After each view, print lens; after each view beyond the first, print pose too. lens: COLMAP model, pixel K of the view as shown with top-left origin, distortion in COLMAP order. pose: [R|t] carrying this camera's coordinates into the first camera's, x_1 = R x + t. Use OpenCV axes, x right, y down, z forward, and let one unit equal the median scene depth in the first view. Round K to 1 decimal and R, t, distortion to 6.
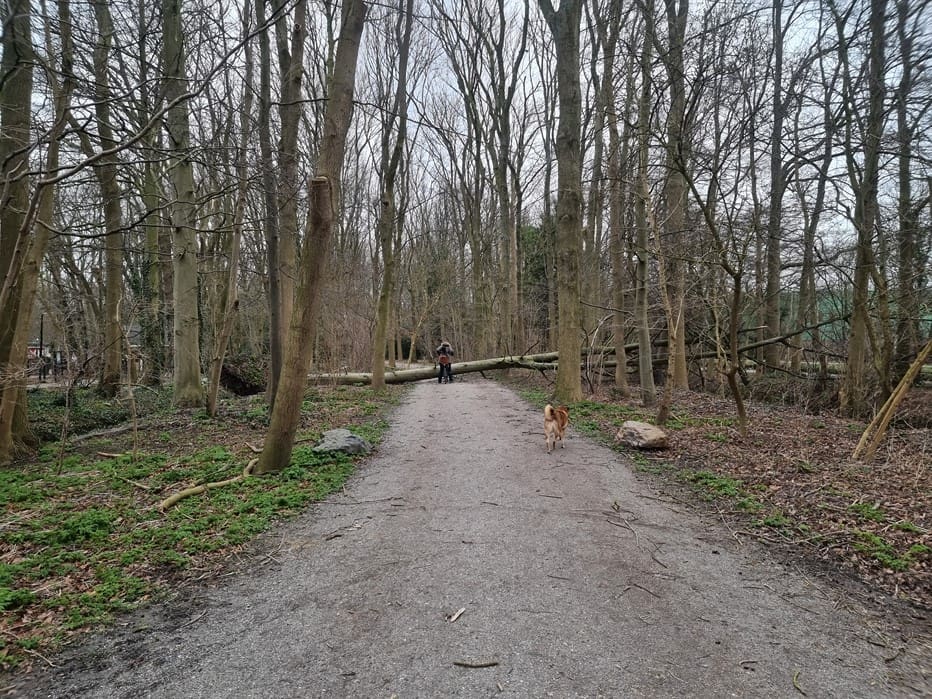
lens RADIAL K [[642.2, 0, 465.2], [0, 642.2, 346.2], [0, 0, 1]] dist [0.094130, -0.082820]
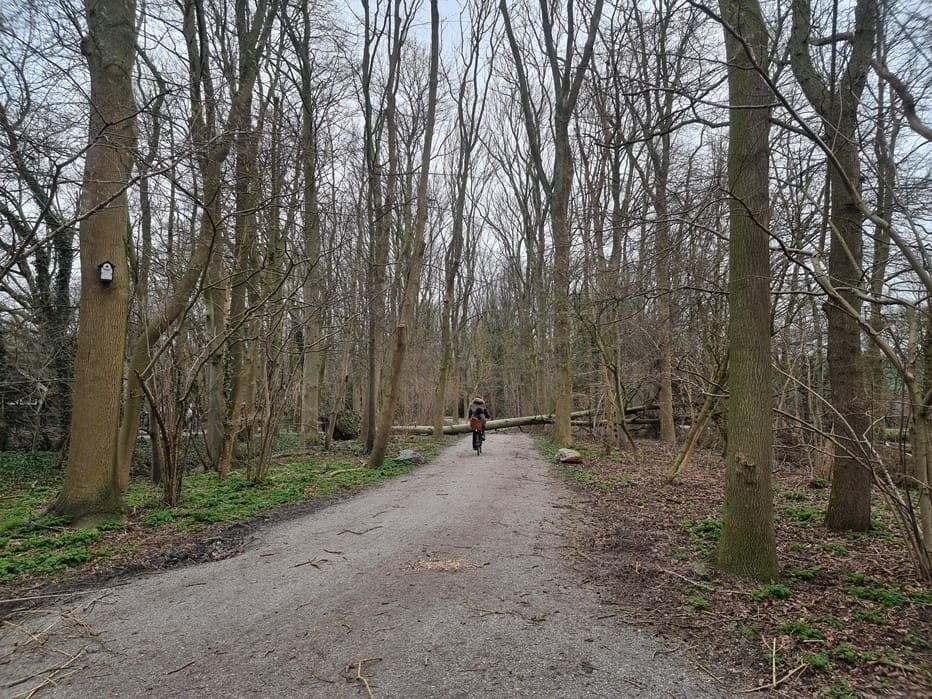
lens RADIAL K [[641.8, 0, 469.1], [0, 641.8, 342.6], [0, 0, 1]] dist [0.092961, -0.081143]
pose [[0.994335, 0.002083, -0.106267, 0.063375], [-0.012562, 0.995103, -0.098038, -0.000239], [0.105542, 0.098817, 0.989493, -0.304053]]
